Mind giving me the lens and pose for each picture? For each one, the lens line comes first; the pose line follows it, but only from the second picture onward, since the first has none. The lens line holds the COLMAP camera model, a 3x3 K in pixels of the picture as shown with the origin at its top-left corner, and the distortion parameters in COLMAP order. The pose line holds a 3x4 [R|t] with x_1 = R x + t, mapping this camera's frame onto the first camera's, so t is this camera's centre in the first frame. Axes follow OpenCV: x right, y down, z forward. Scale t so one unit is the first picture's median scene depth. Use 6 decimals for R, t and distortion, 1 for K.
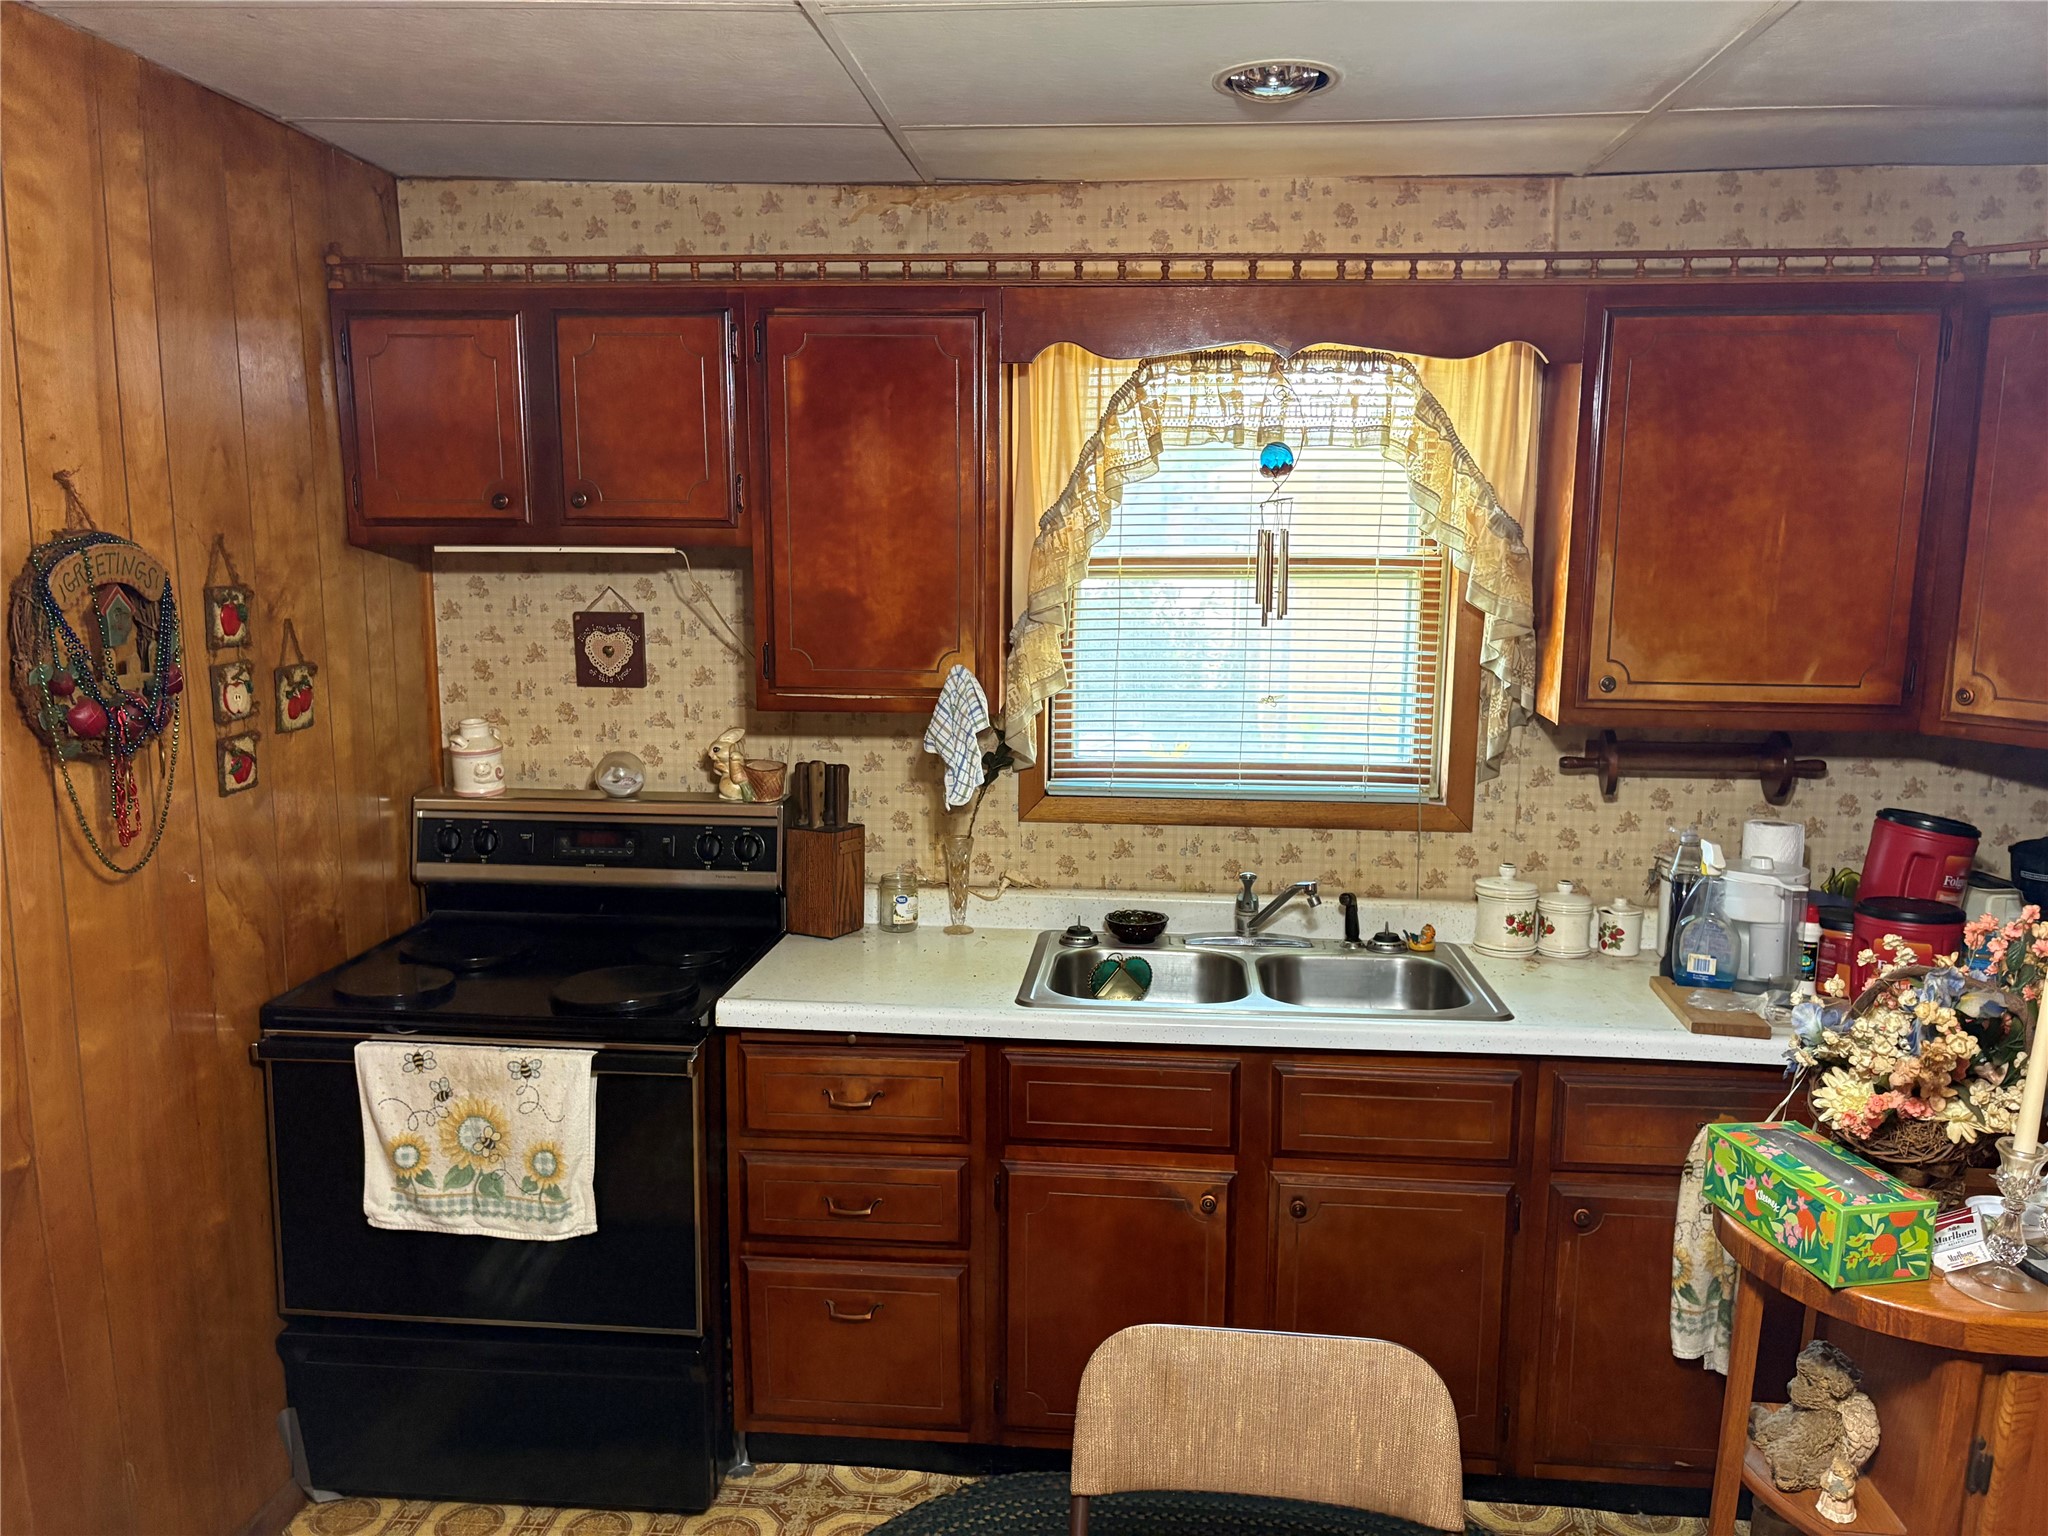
lens RADIAL K [[1519.6, 0, 1018.2], [0, 1519.6, 769.1], [0, 0, 1]] dist [0.007360, -0.001158]
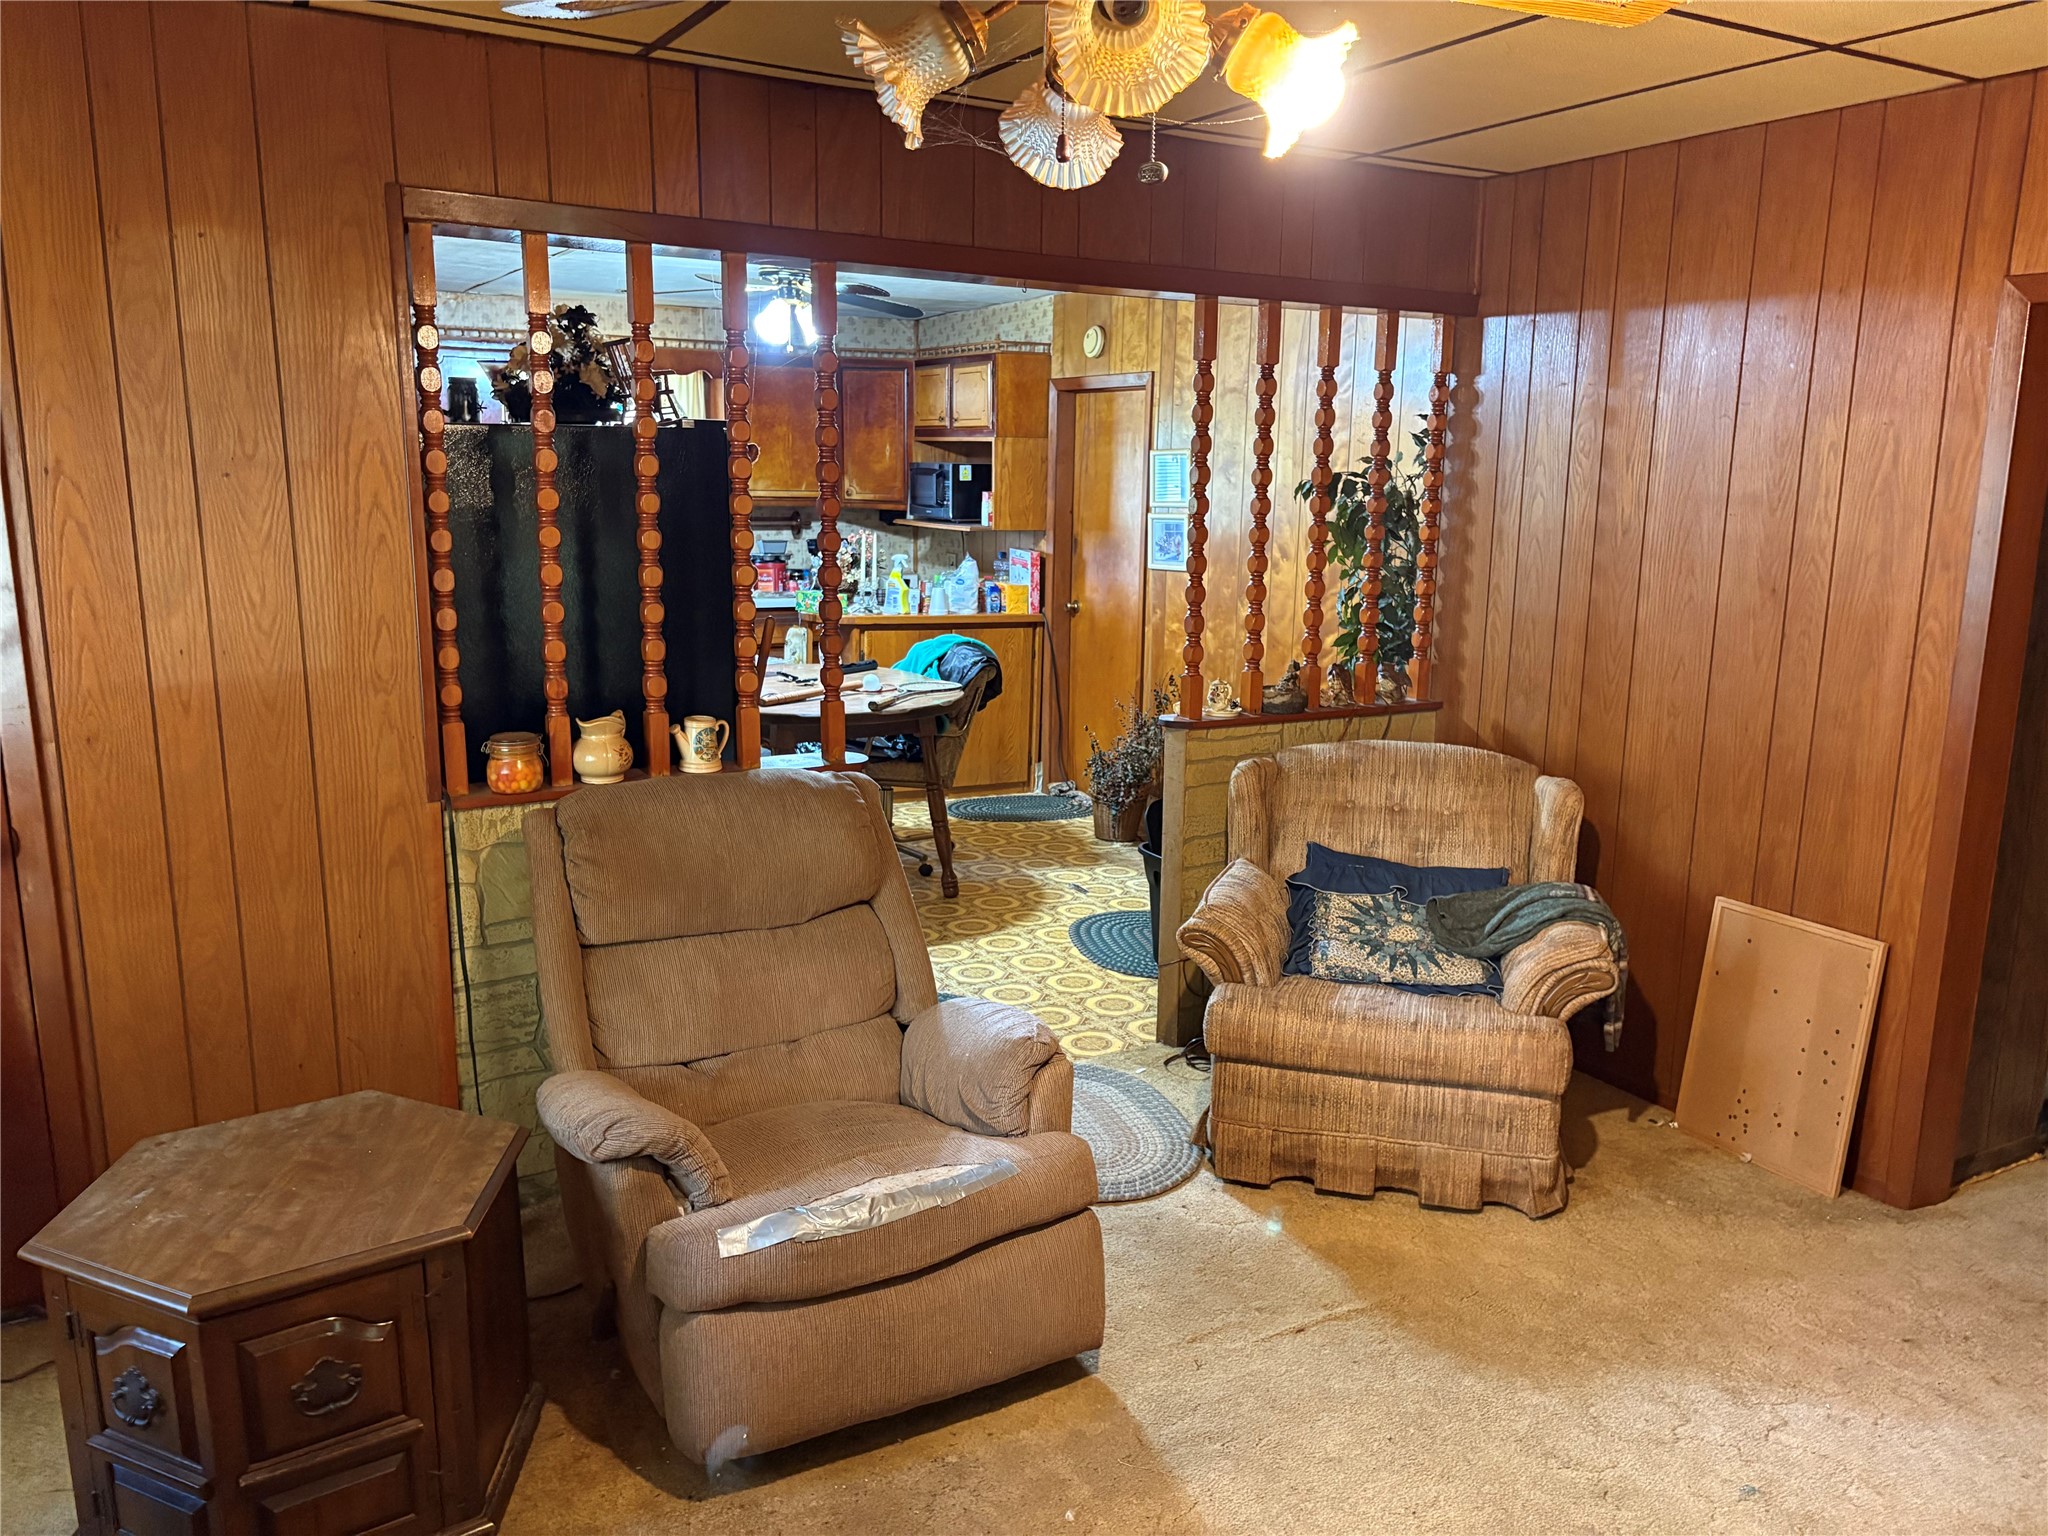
lens RADIAL K [[1519.6, 0, 1027.0], [0, 1519.6, 773.4], [0, 0, 1]] dist [0.007360, -0.001158]
pose [[0.800987, -0.113877, 0.587752, -0.957678], [0.091618, 0.993495, 0.067632, 0.338144], [-0.591630, -0.000324, 0.806209, -1.685496]]
